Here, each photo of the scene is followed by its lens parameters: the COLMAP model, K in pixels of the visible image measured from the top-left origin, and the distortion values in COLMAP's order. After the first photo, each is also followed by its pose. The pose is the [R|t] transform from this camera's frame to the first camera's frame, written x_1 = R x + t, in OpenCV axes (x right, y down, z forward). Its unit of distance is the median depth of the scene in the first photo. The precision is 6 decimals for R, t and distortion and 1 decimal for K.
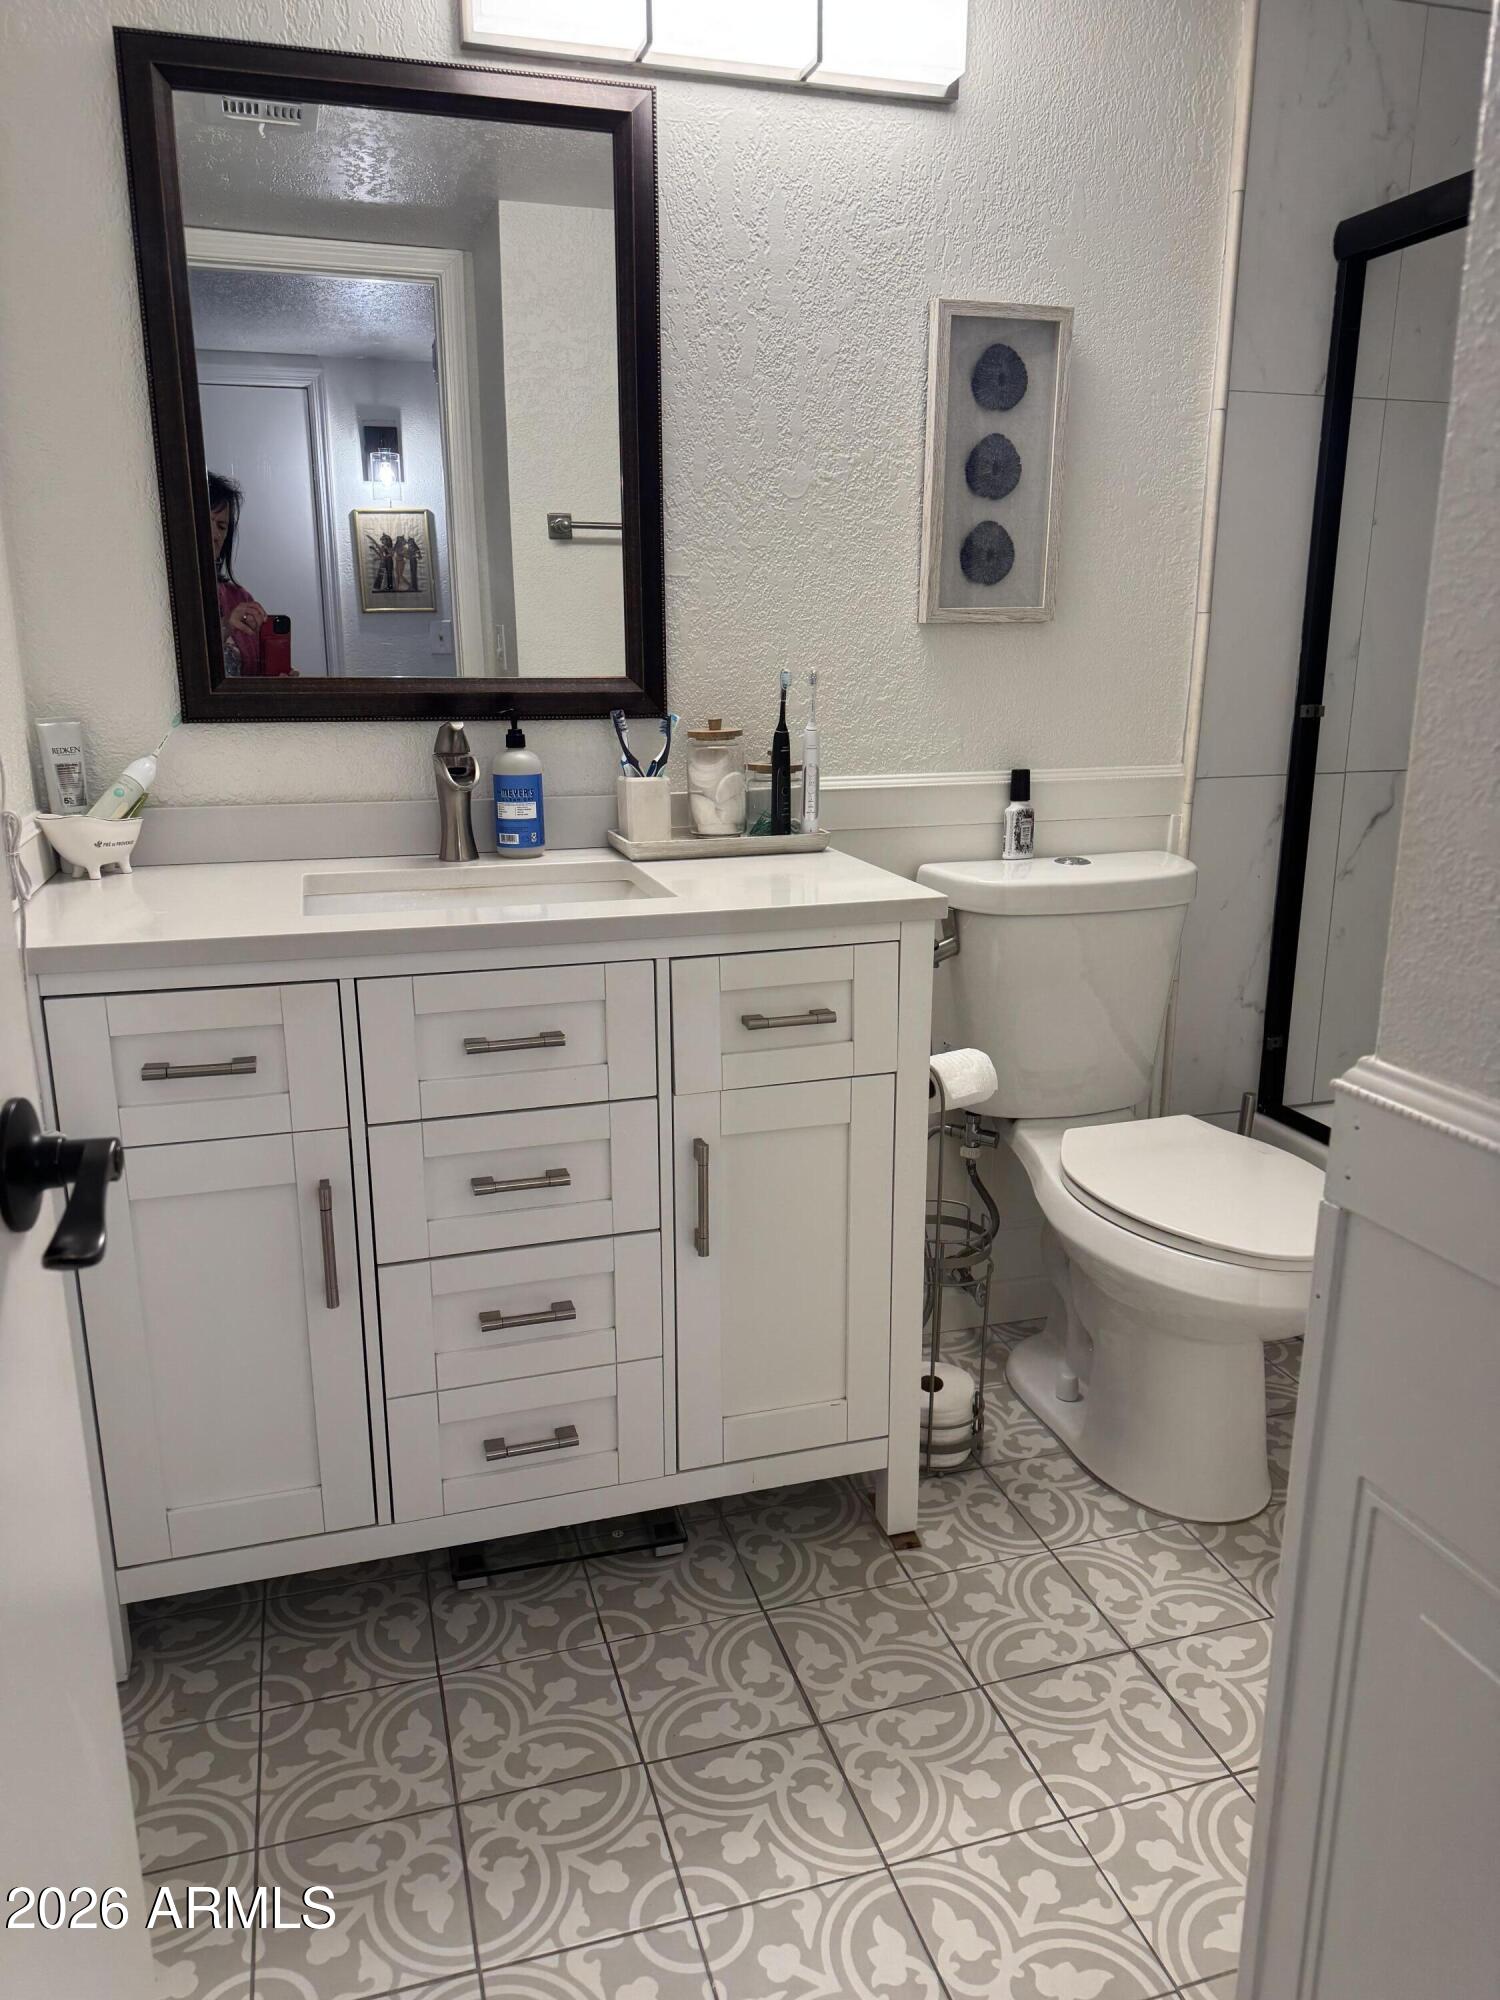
lens RADIAL K [[1399.7, 0, 750.0], [0, 1399.7, 1000.0], [0, 0, 1]] dist [0.069558, -0.132835]
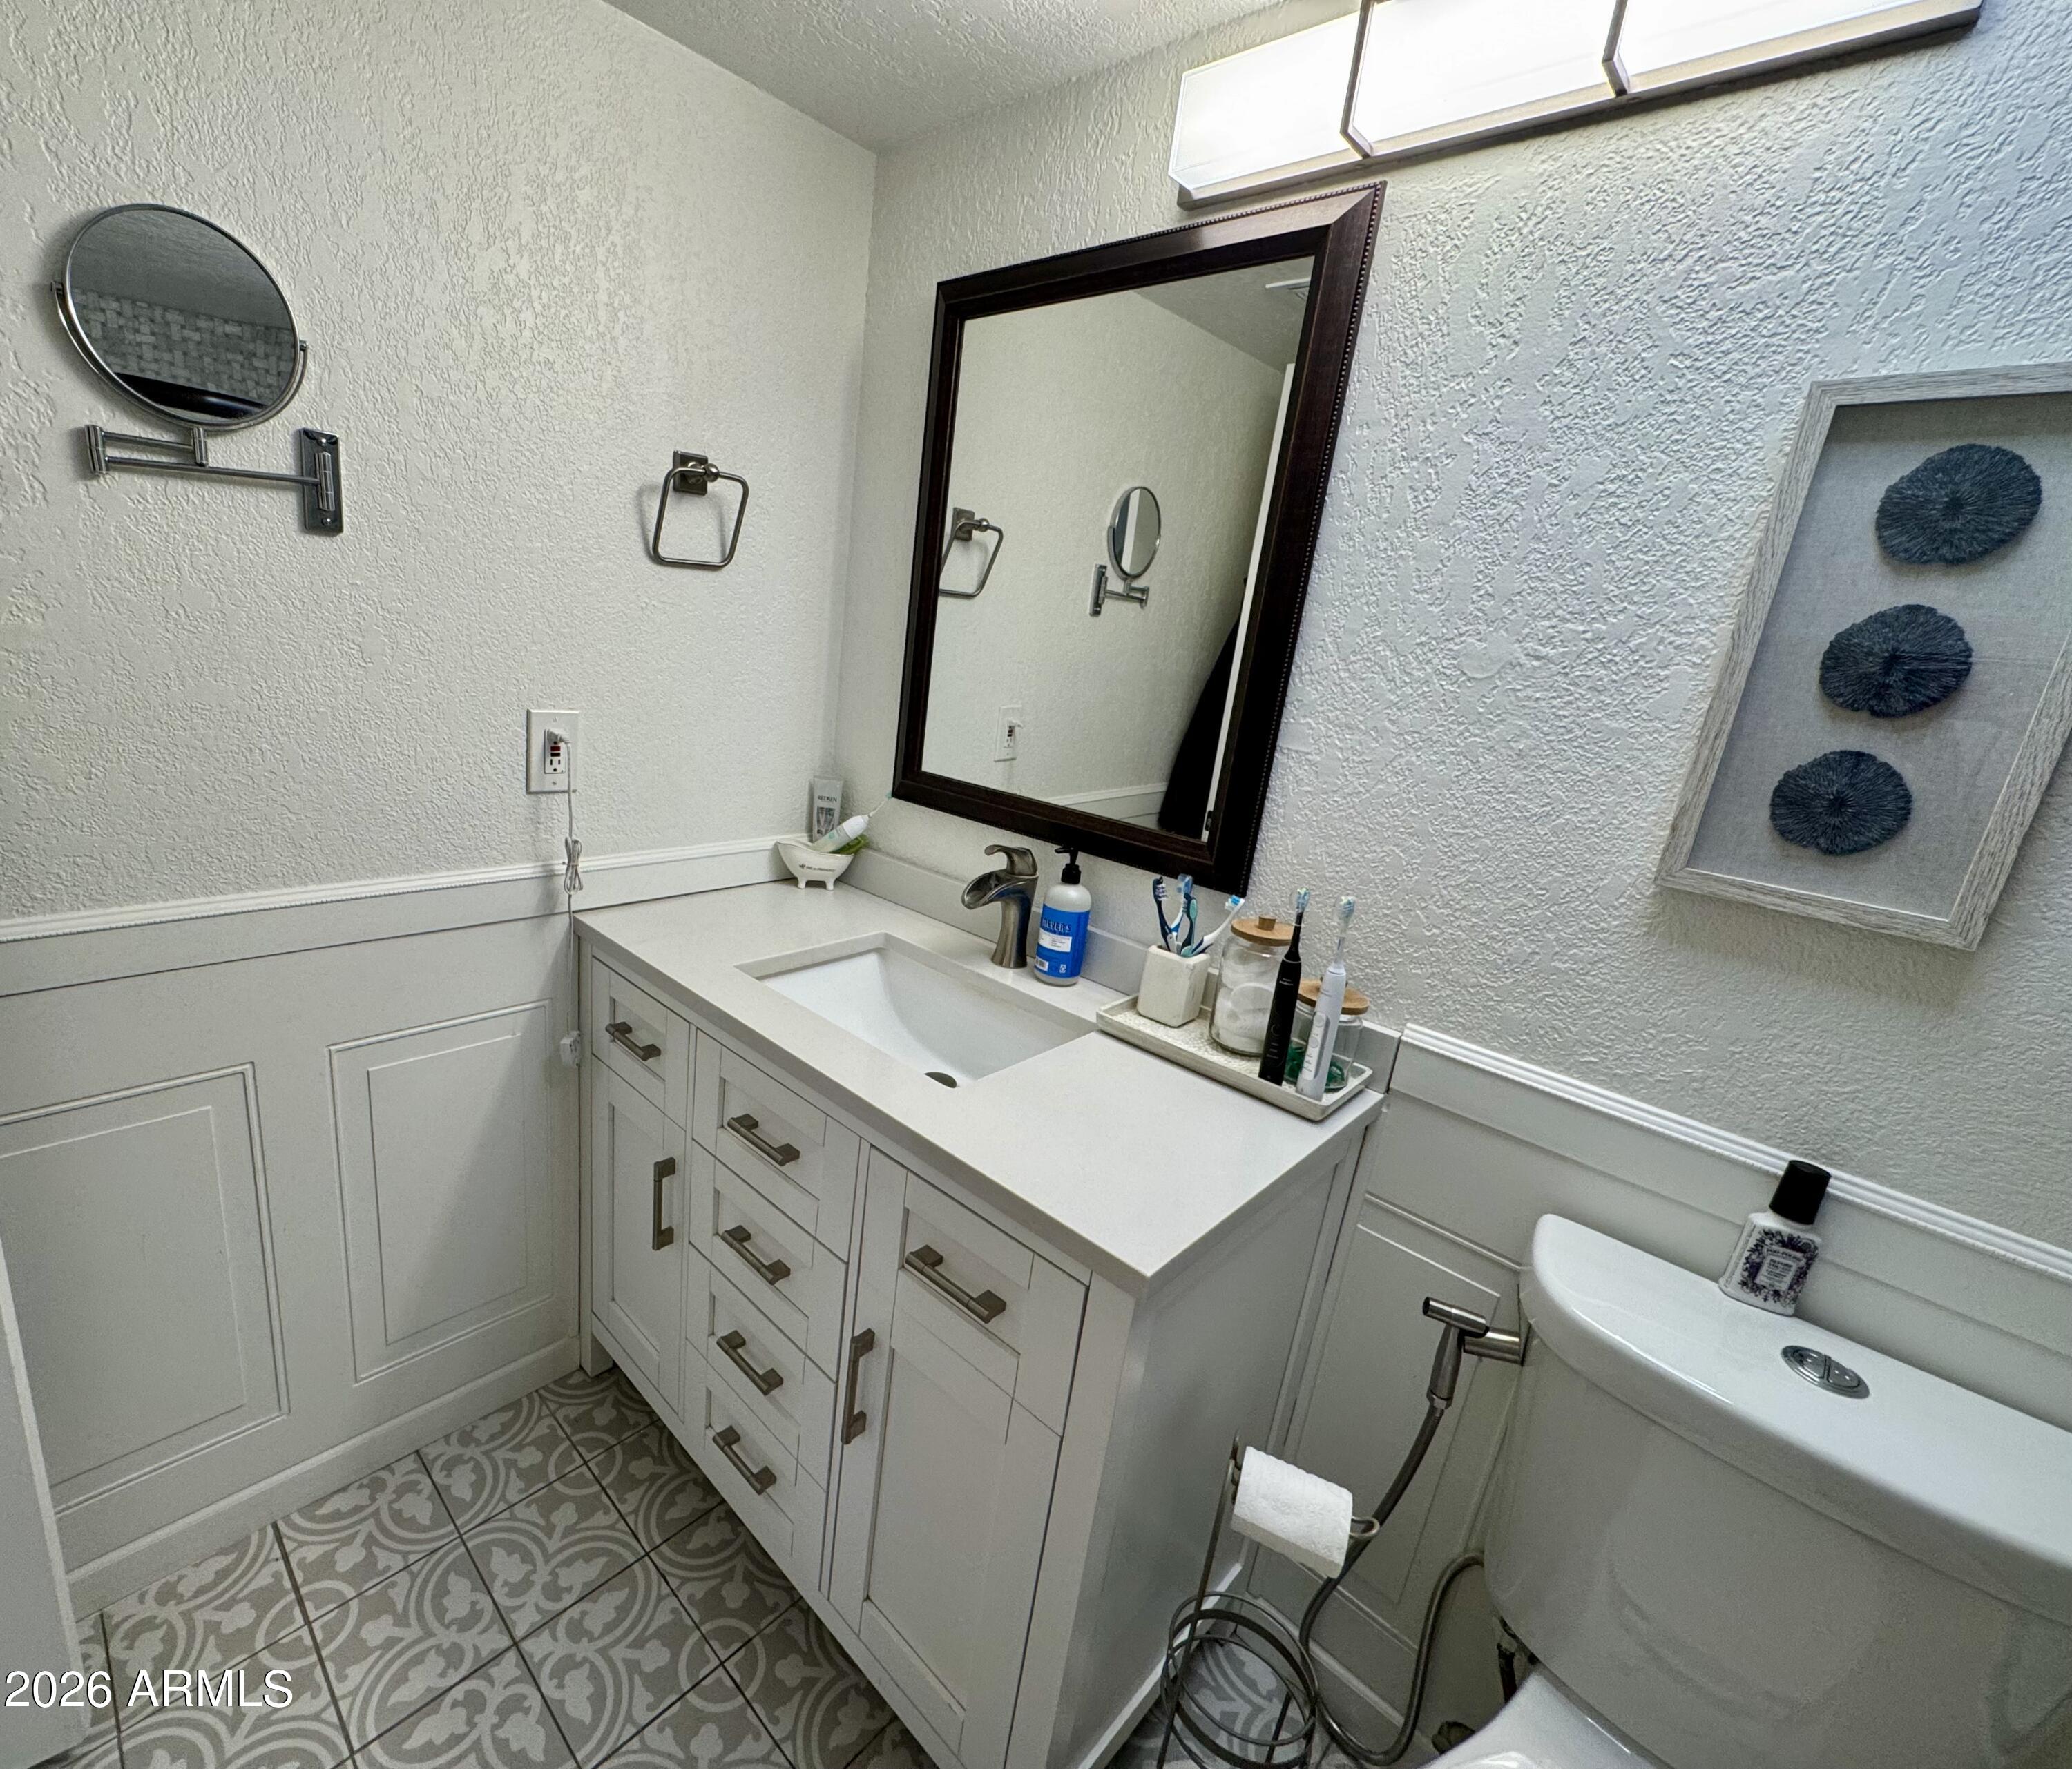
lens RADIAL K [[951.5, 0, 1032.9], [0, 951.5, 857.7], [0, 0, 1]] dist [-0.006816, -0.000857]
pose [[0.450771, 0.278525, -0.848074, 0.404839], [-0.304747, 0.941010, 0.147068, -0.288203], [0.839008, 0.192154, 0.509060, 0.605994]]
